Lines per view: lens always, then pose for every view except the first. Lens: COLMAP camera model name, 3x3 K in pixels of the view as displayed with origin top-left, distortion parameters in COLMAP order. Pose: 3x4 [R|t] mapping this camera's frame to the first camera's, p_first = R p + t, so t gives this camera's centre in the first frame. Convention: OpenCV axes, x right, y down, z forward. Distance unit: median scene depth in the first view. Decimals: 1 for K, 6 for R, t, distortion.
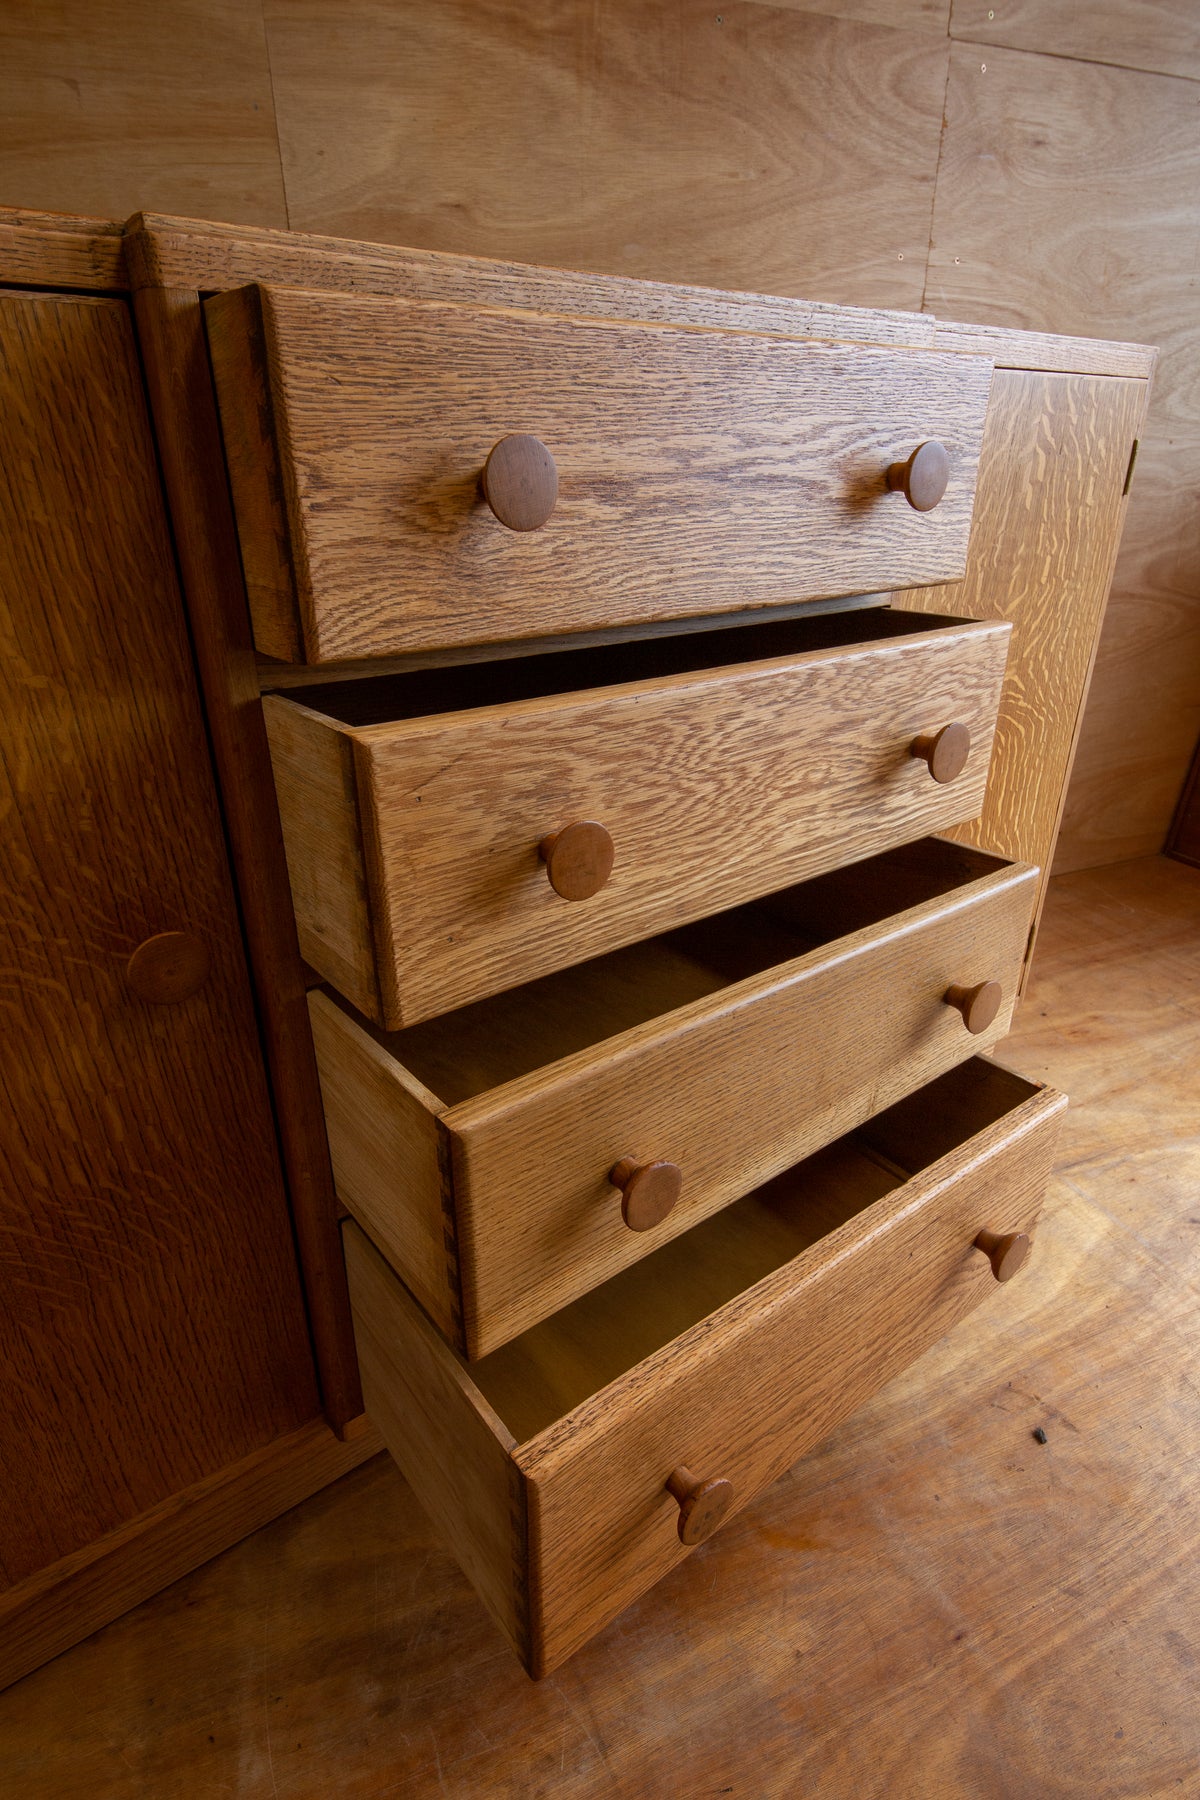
lens RADIAL K [[993.8, 0, 604.2], [0, 993.8, 897.4], [0, 0, 1]] dist [0.030711, -0.023478]
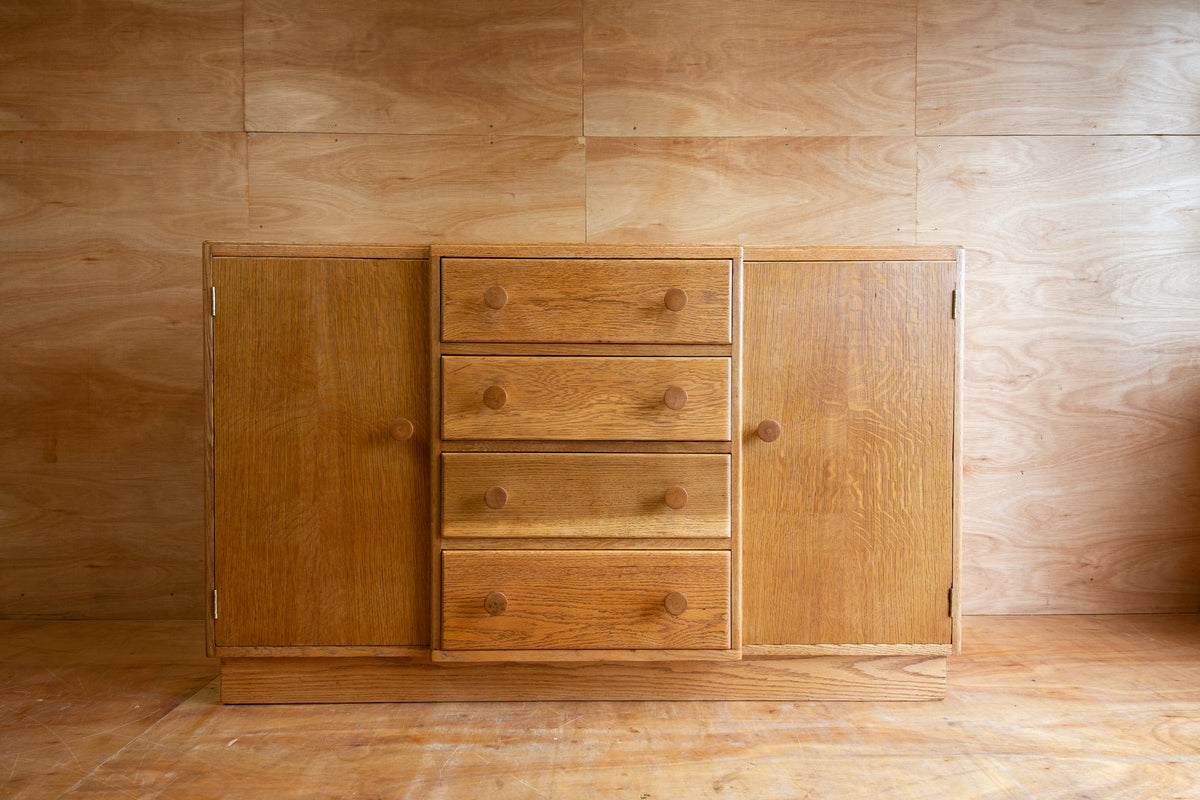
lens RADIAL K [[662.5, 0, 596.3], [0, 662.5, 395.4], [0, 0, 1]] dist [0.030711, -0.023478]
pose [[0.785664, 0.007026, -0.618613, 0.799637], [-0.256914, 0.913341, -0.315917, 0.272583], [0.562785, 0.407135, 0.719384, -0.156751]]
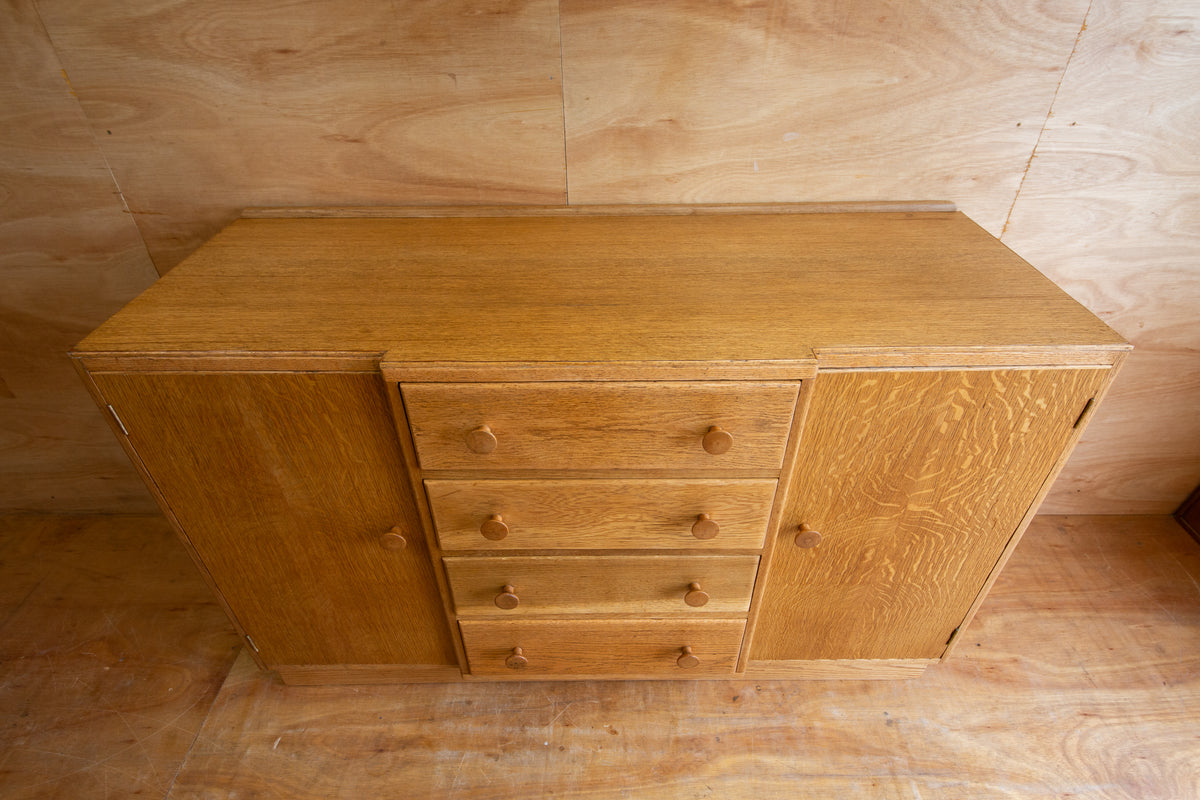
lens RADIAL K [[662.5, 0, 596.9], [0, 662.5, 419.6], [0, 0, 1]] dist [0.030711, -0.023478]
pose [[0.781279, 0.385513, -0.490899, 0.480969], [-0.248358, 0.913531, 0.322146, -0.578323], [0.572644, -0.129767, 0.809469, -0.118248]]
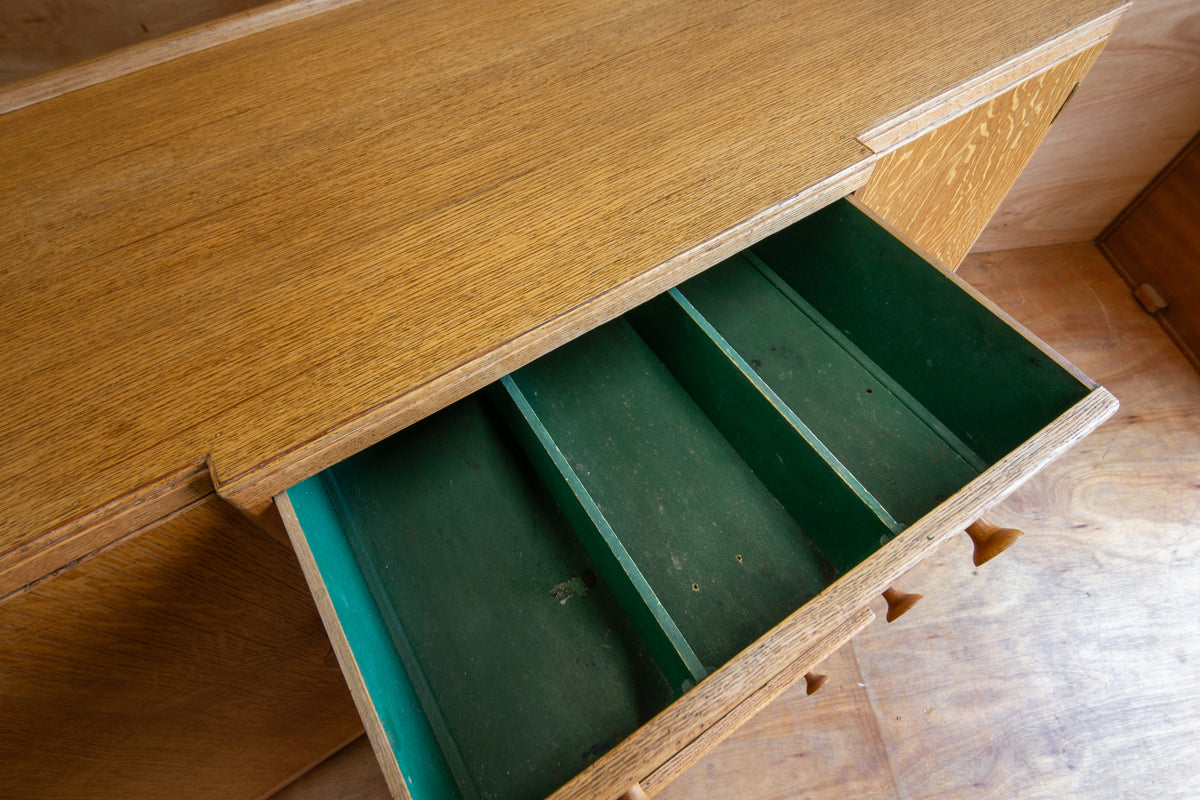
lens RADIAL K [[662.5, 0, 608.9], [0, 662.5, 392.3], [0, 0, 1]] dist [0.030711, -0.023478]
pose [[0.996646, 0.066602, -0.047541, 0.057563], [-0.030677, 0.842719, 0.537479, -0.573904], [0.075861, -0.534218, 0.841936, 0.136275]]
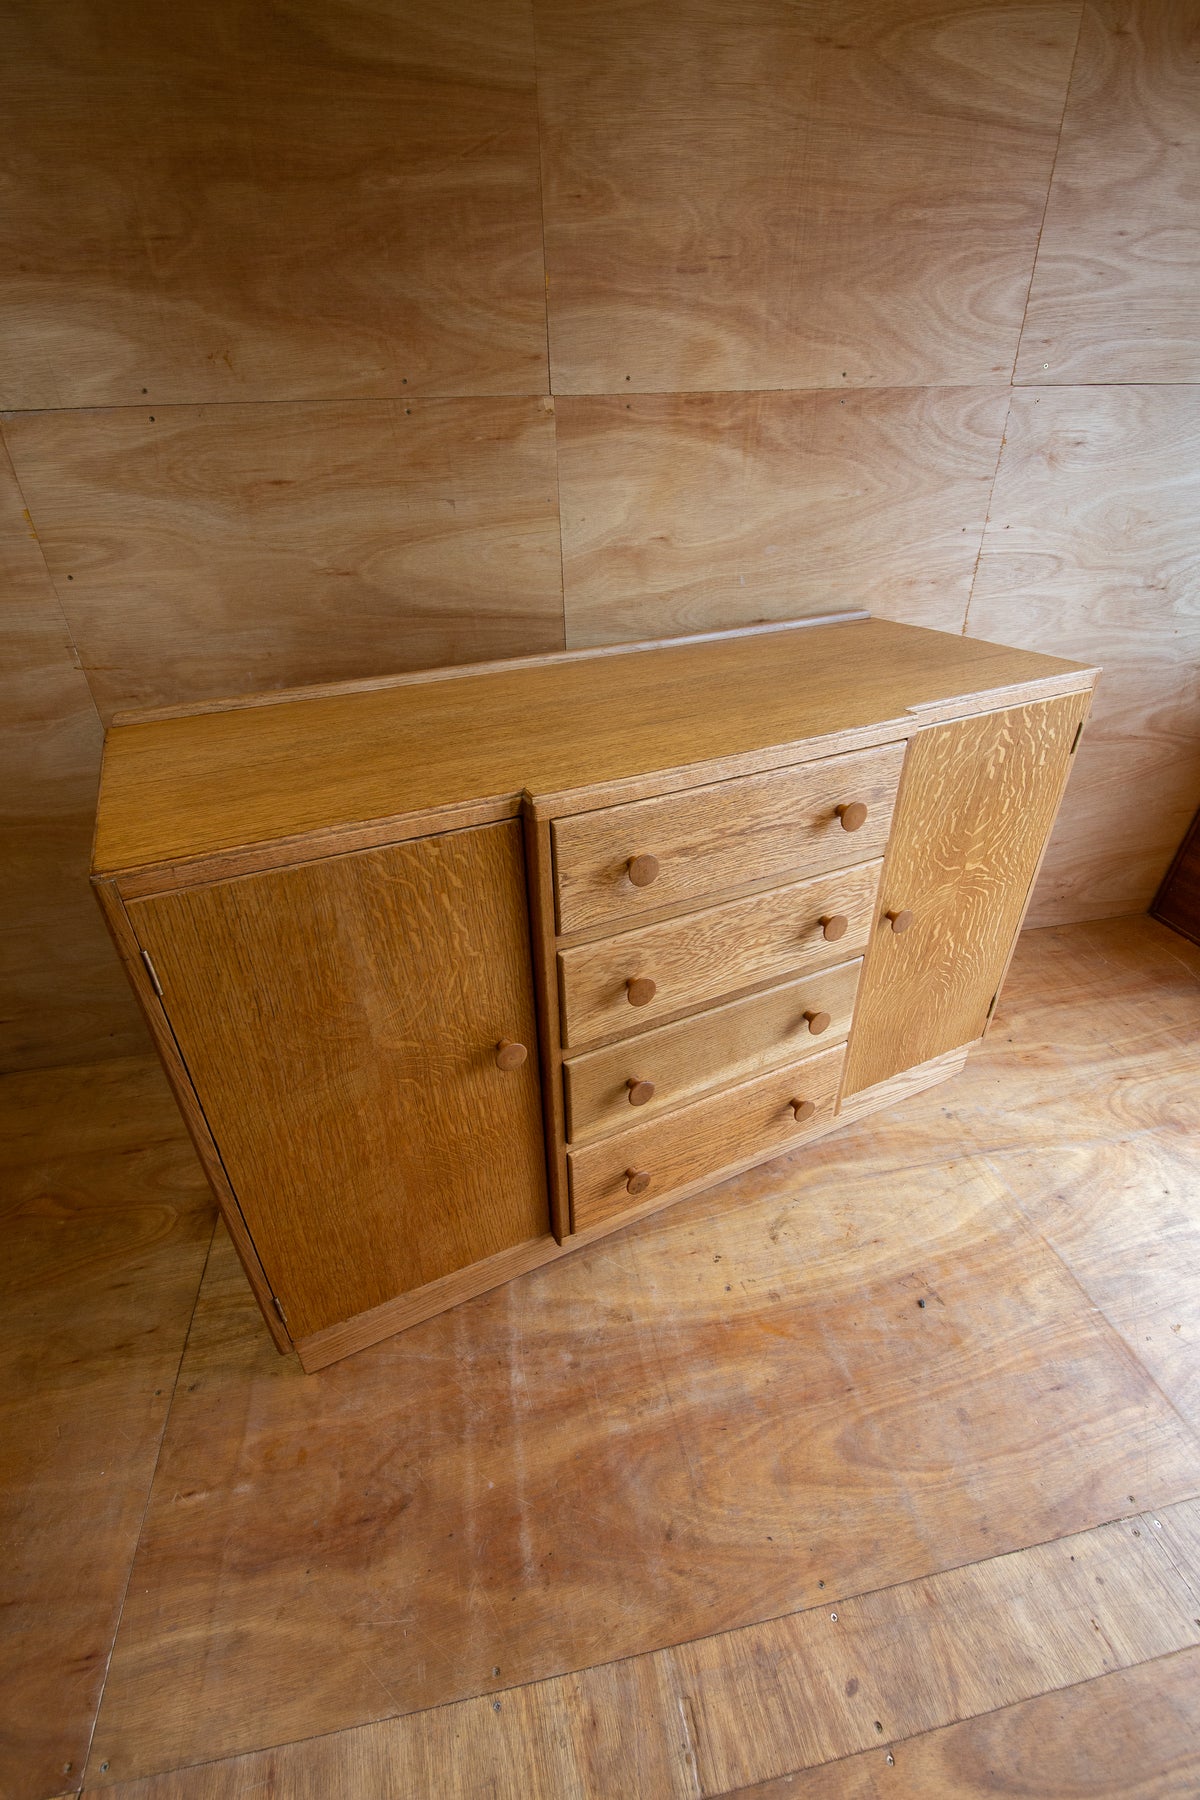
lens RADIAL K [[797.5, 0, 581.6], [0, 797.5, 903.9], [0, 0, 1]] dist [0.007200, -0.013262]
pose [[0.977525, 0.088363, -0.191409, 0.032479], [-0.065006, 0.990018, 0.125051, -0.292316], [0.200548, -0.109798, 0.973512, -0.415791]]
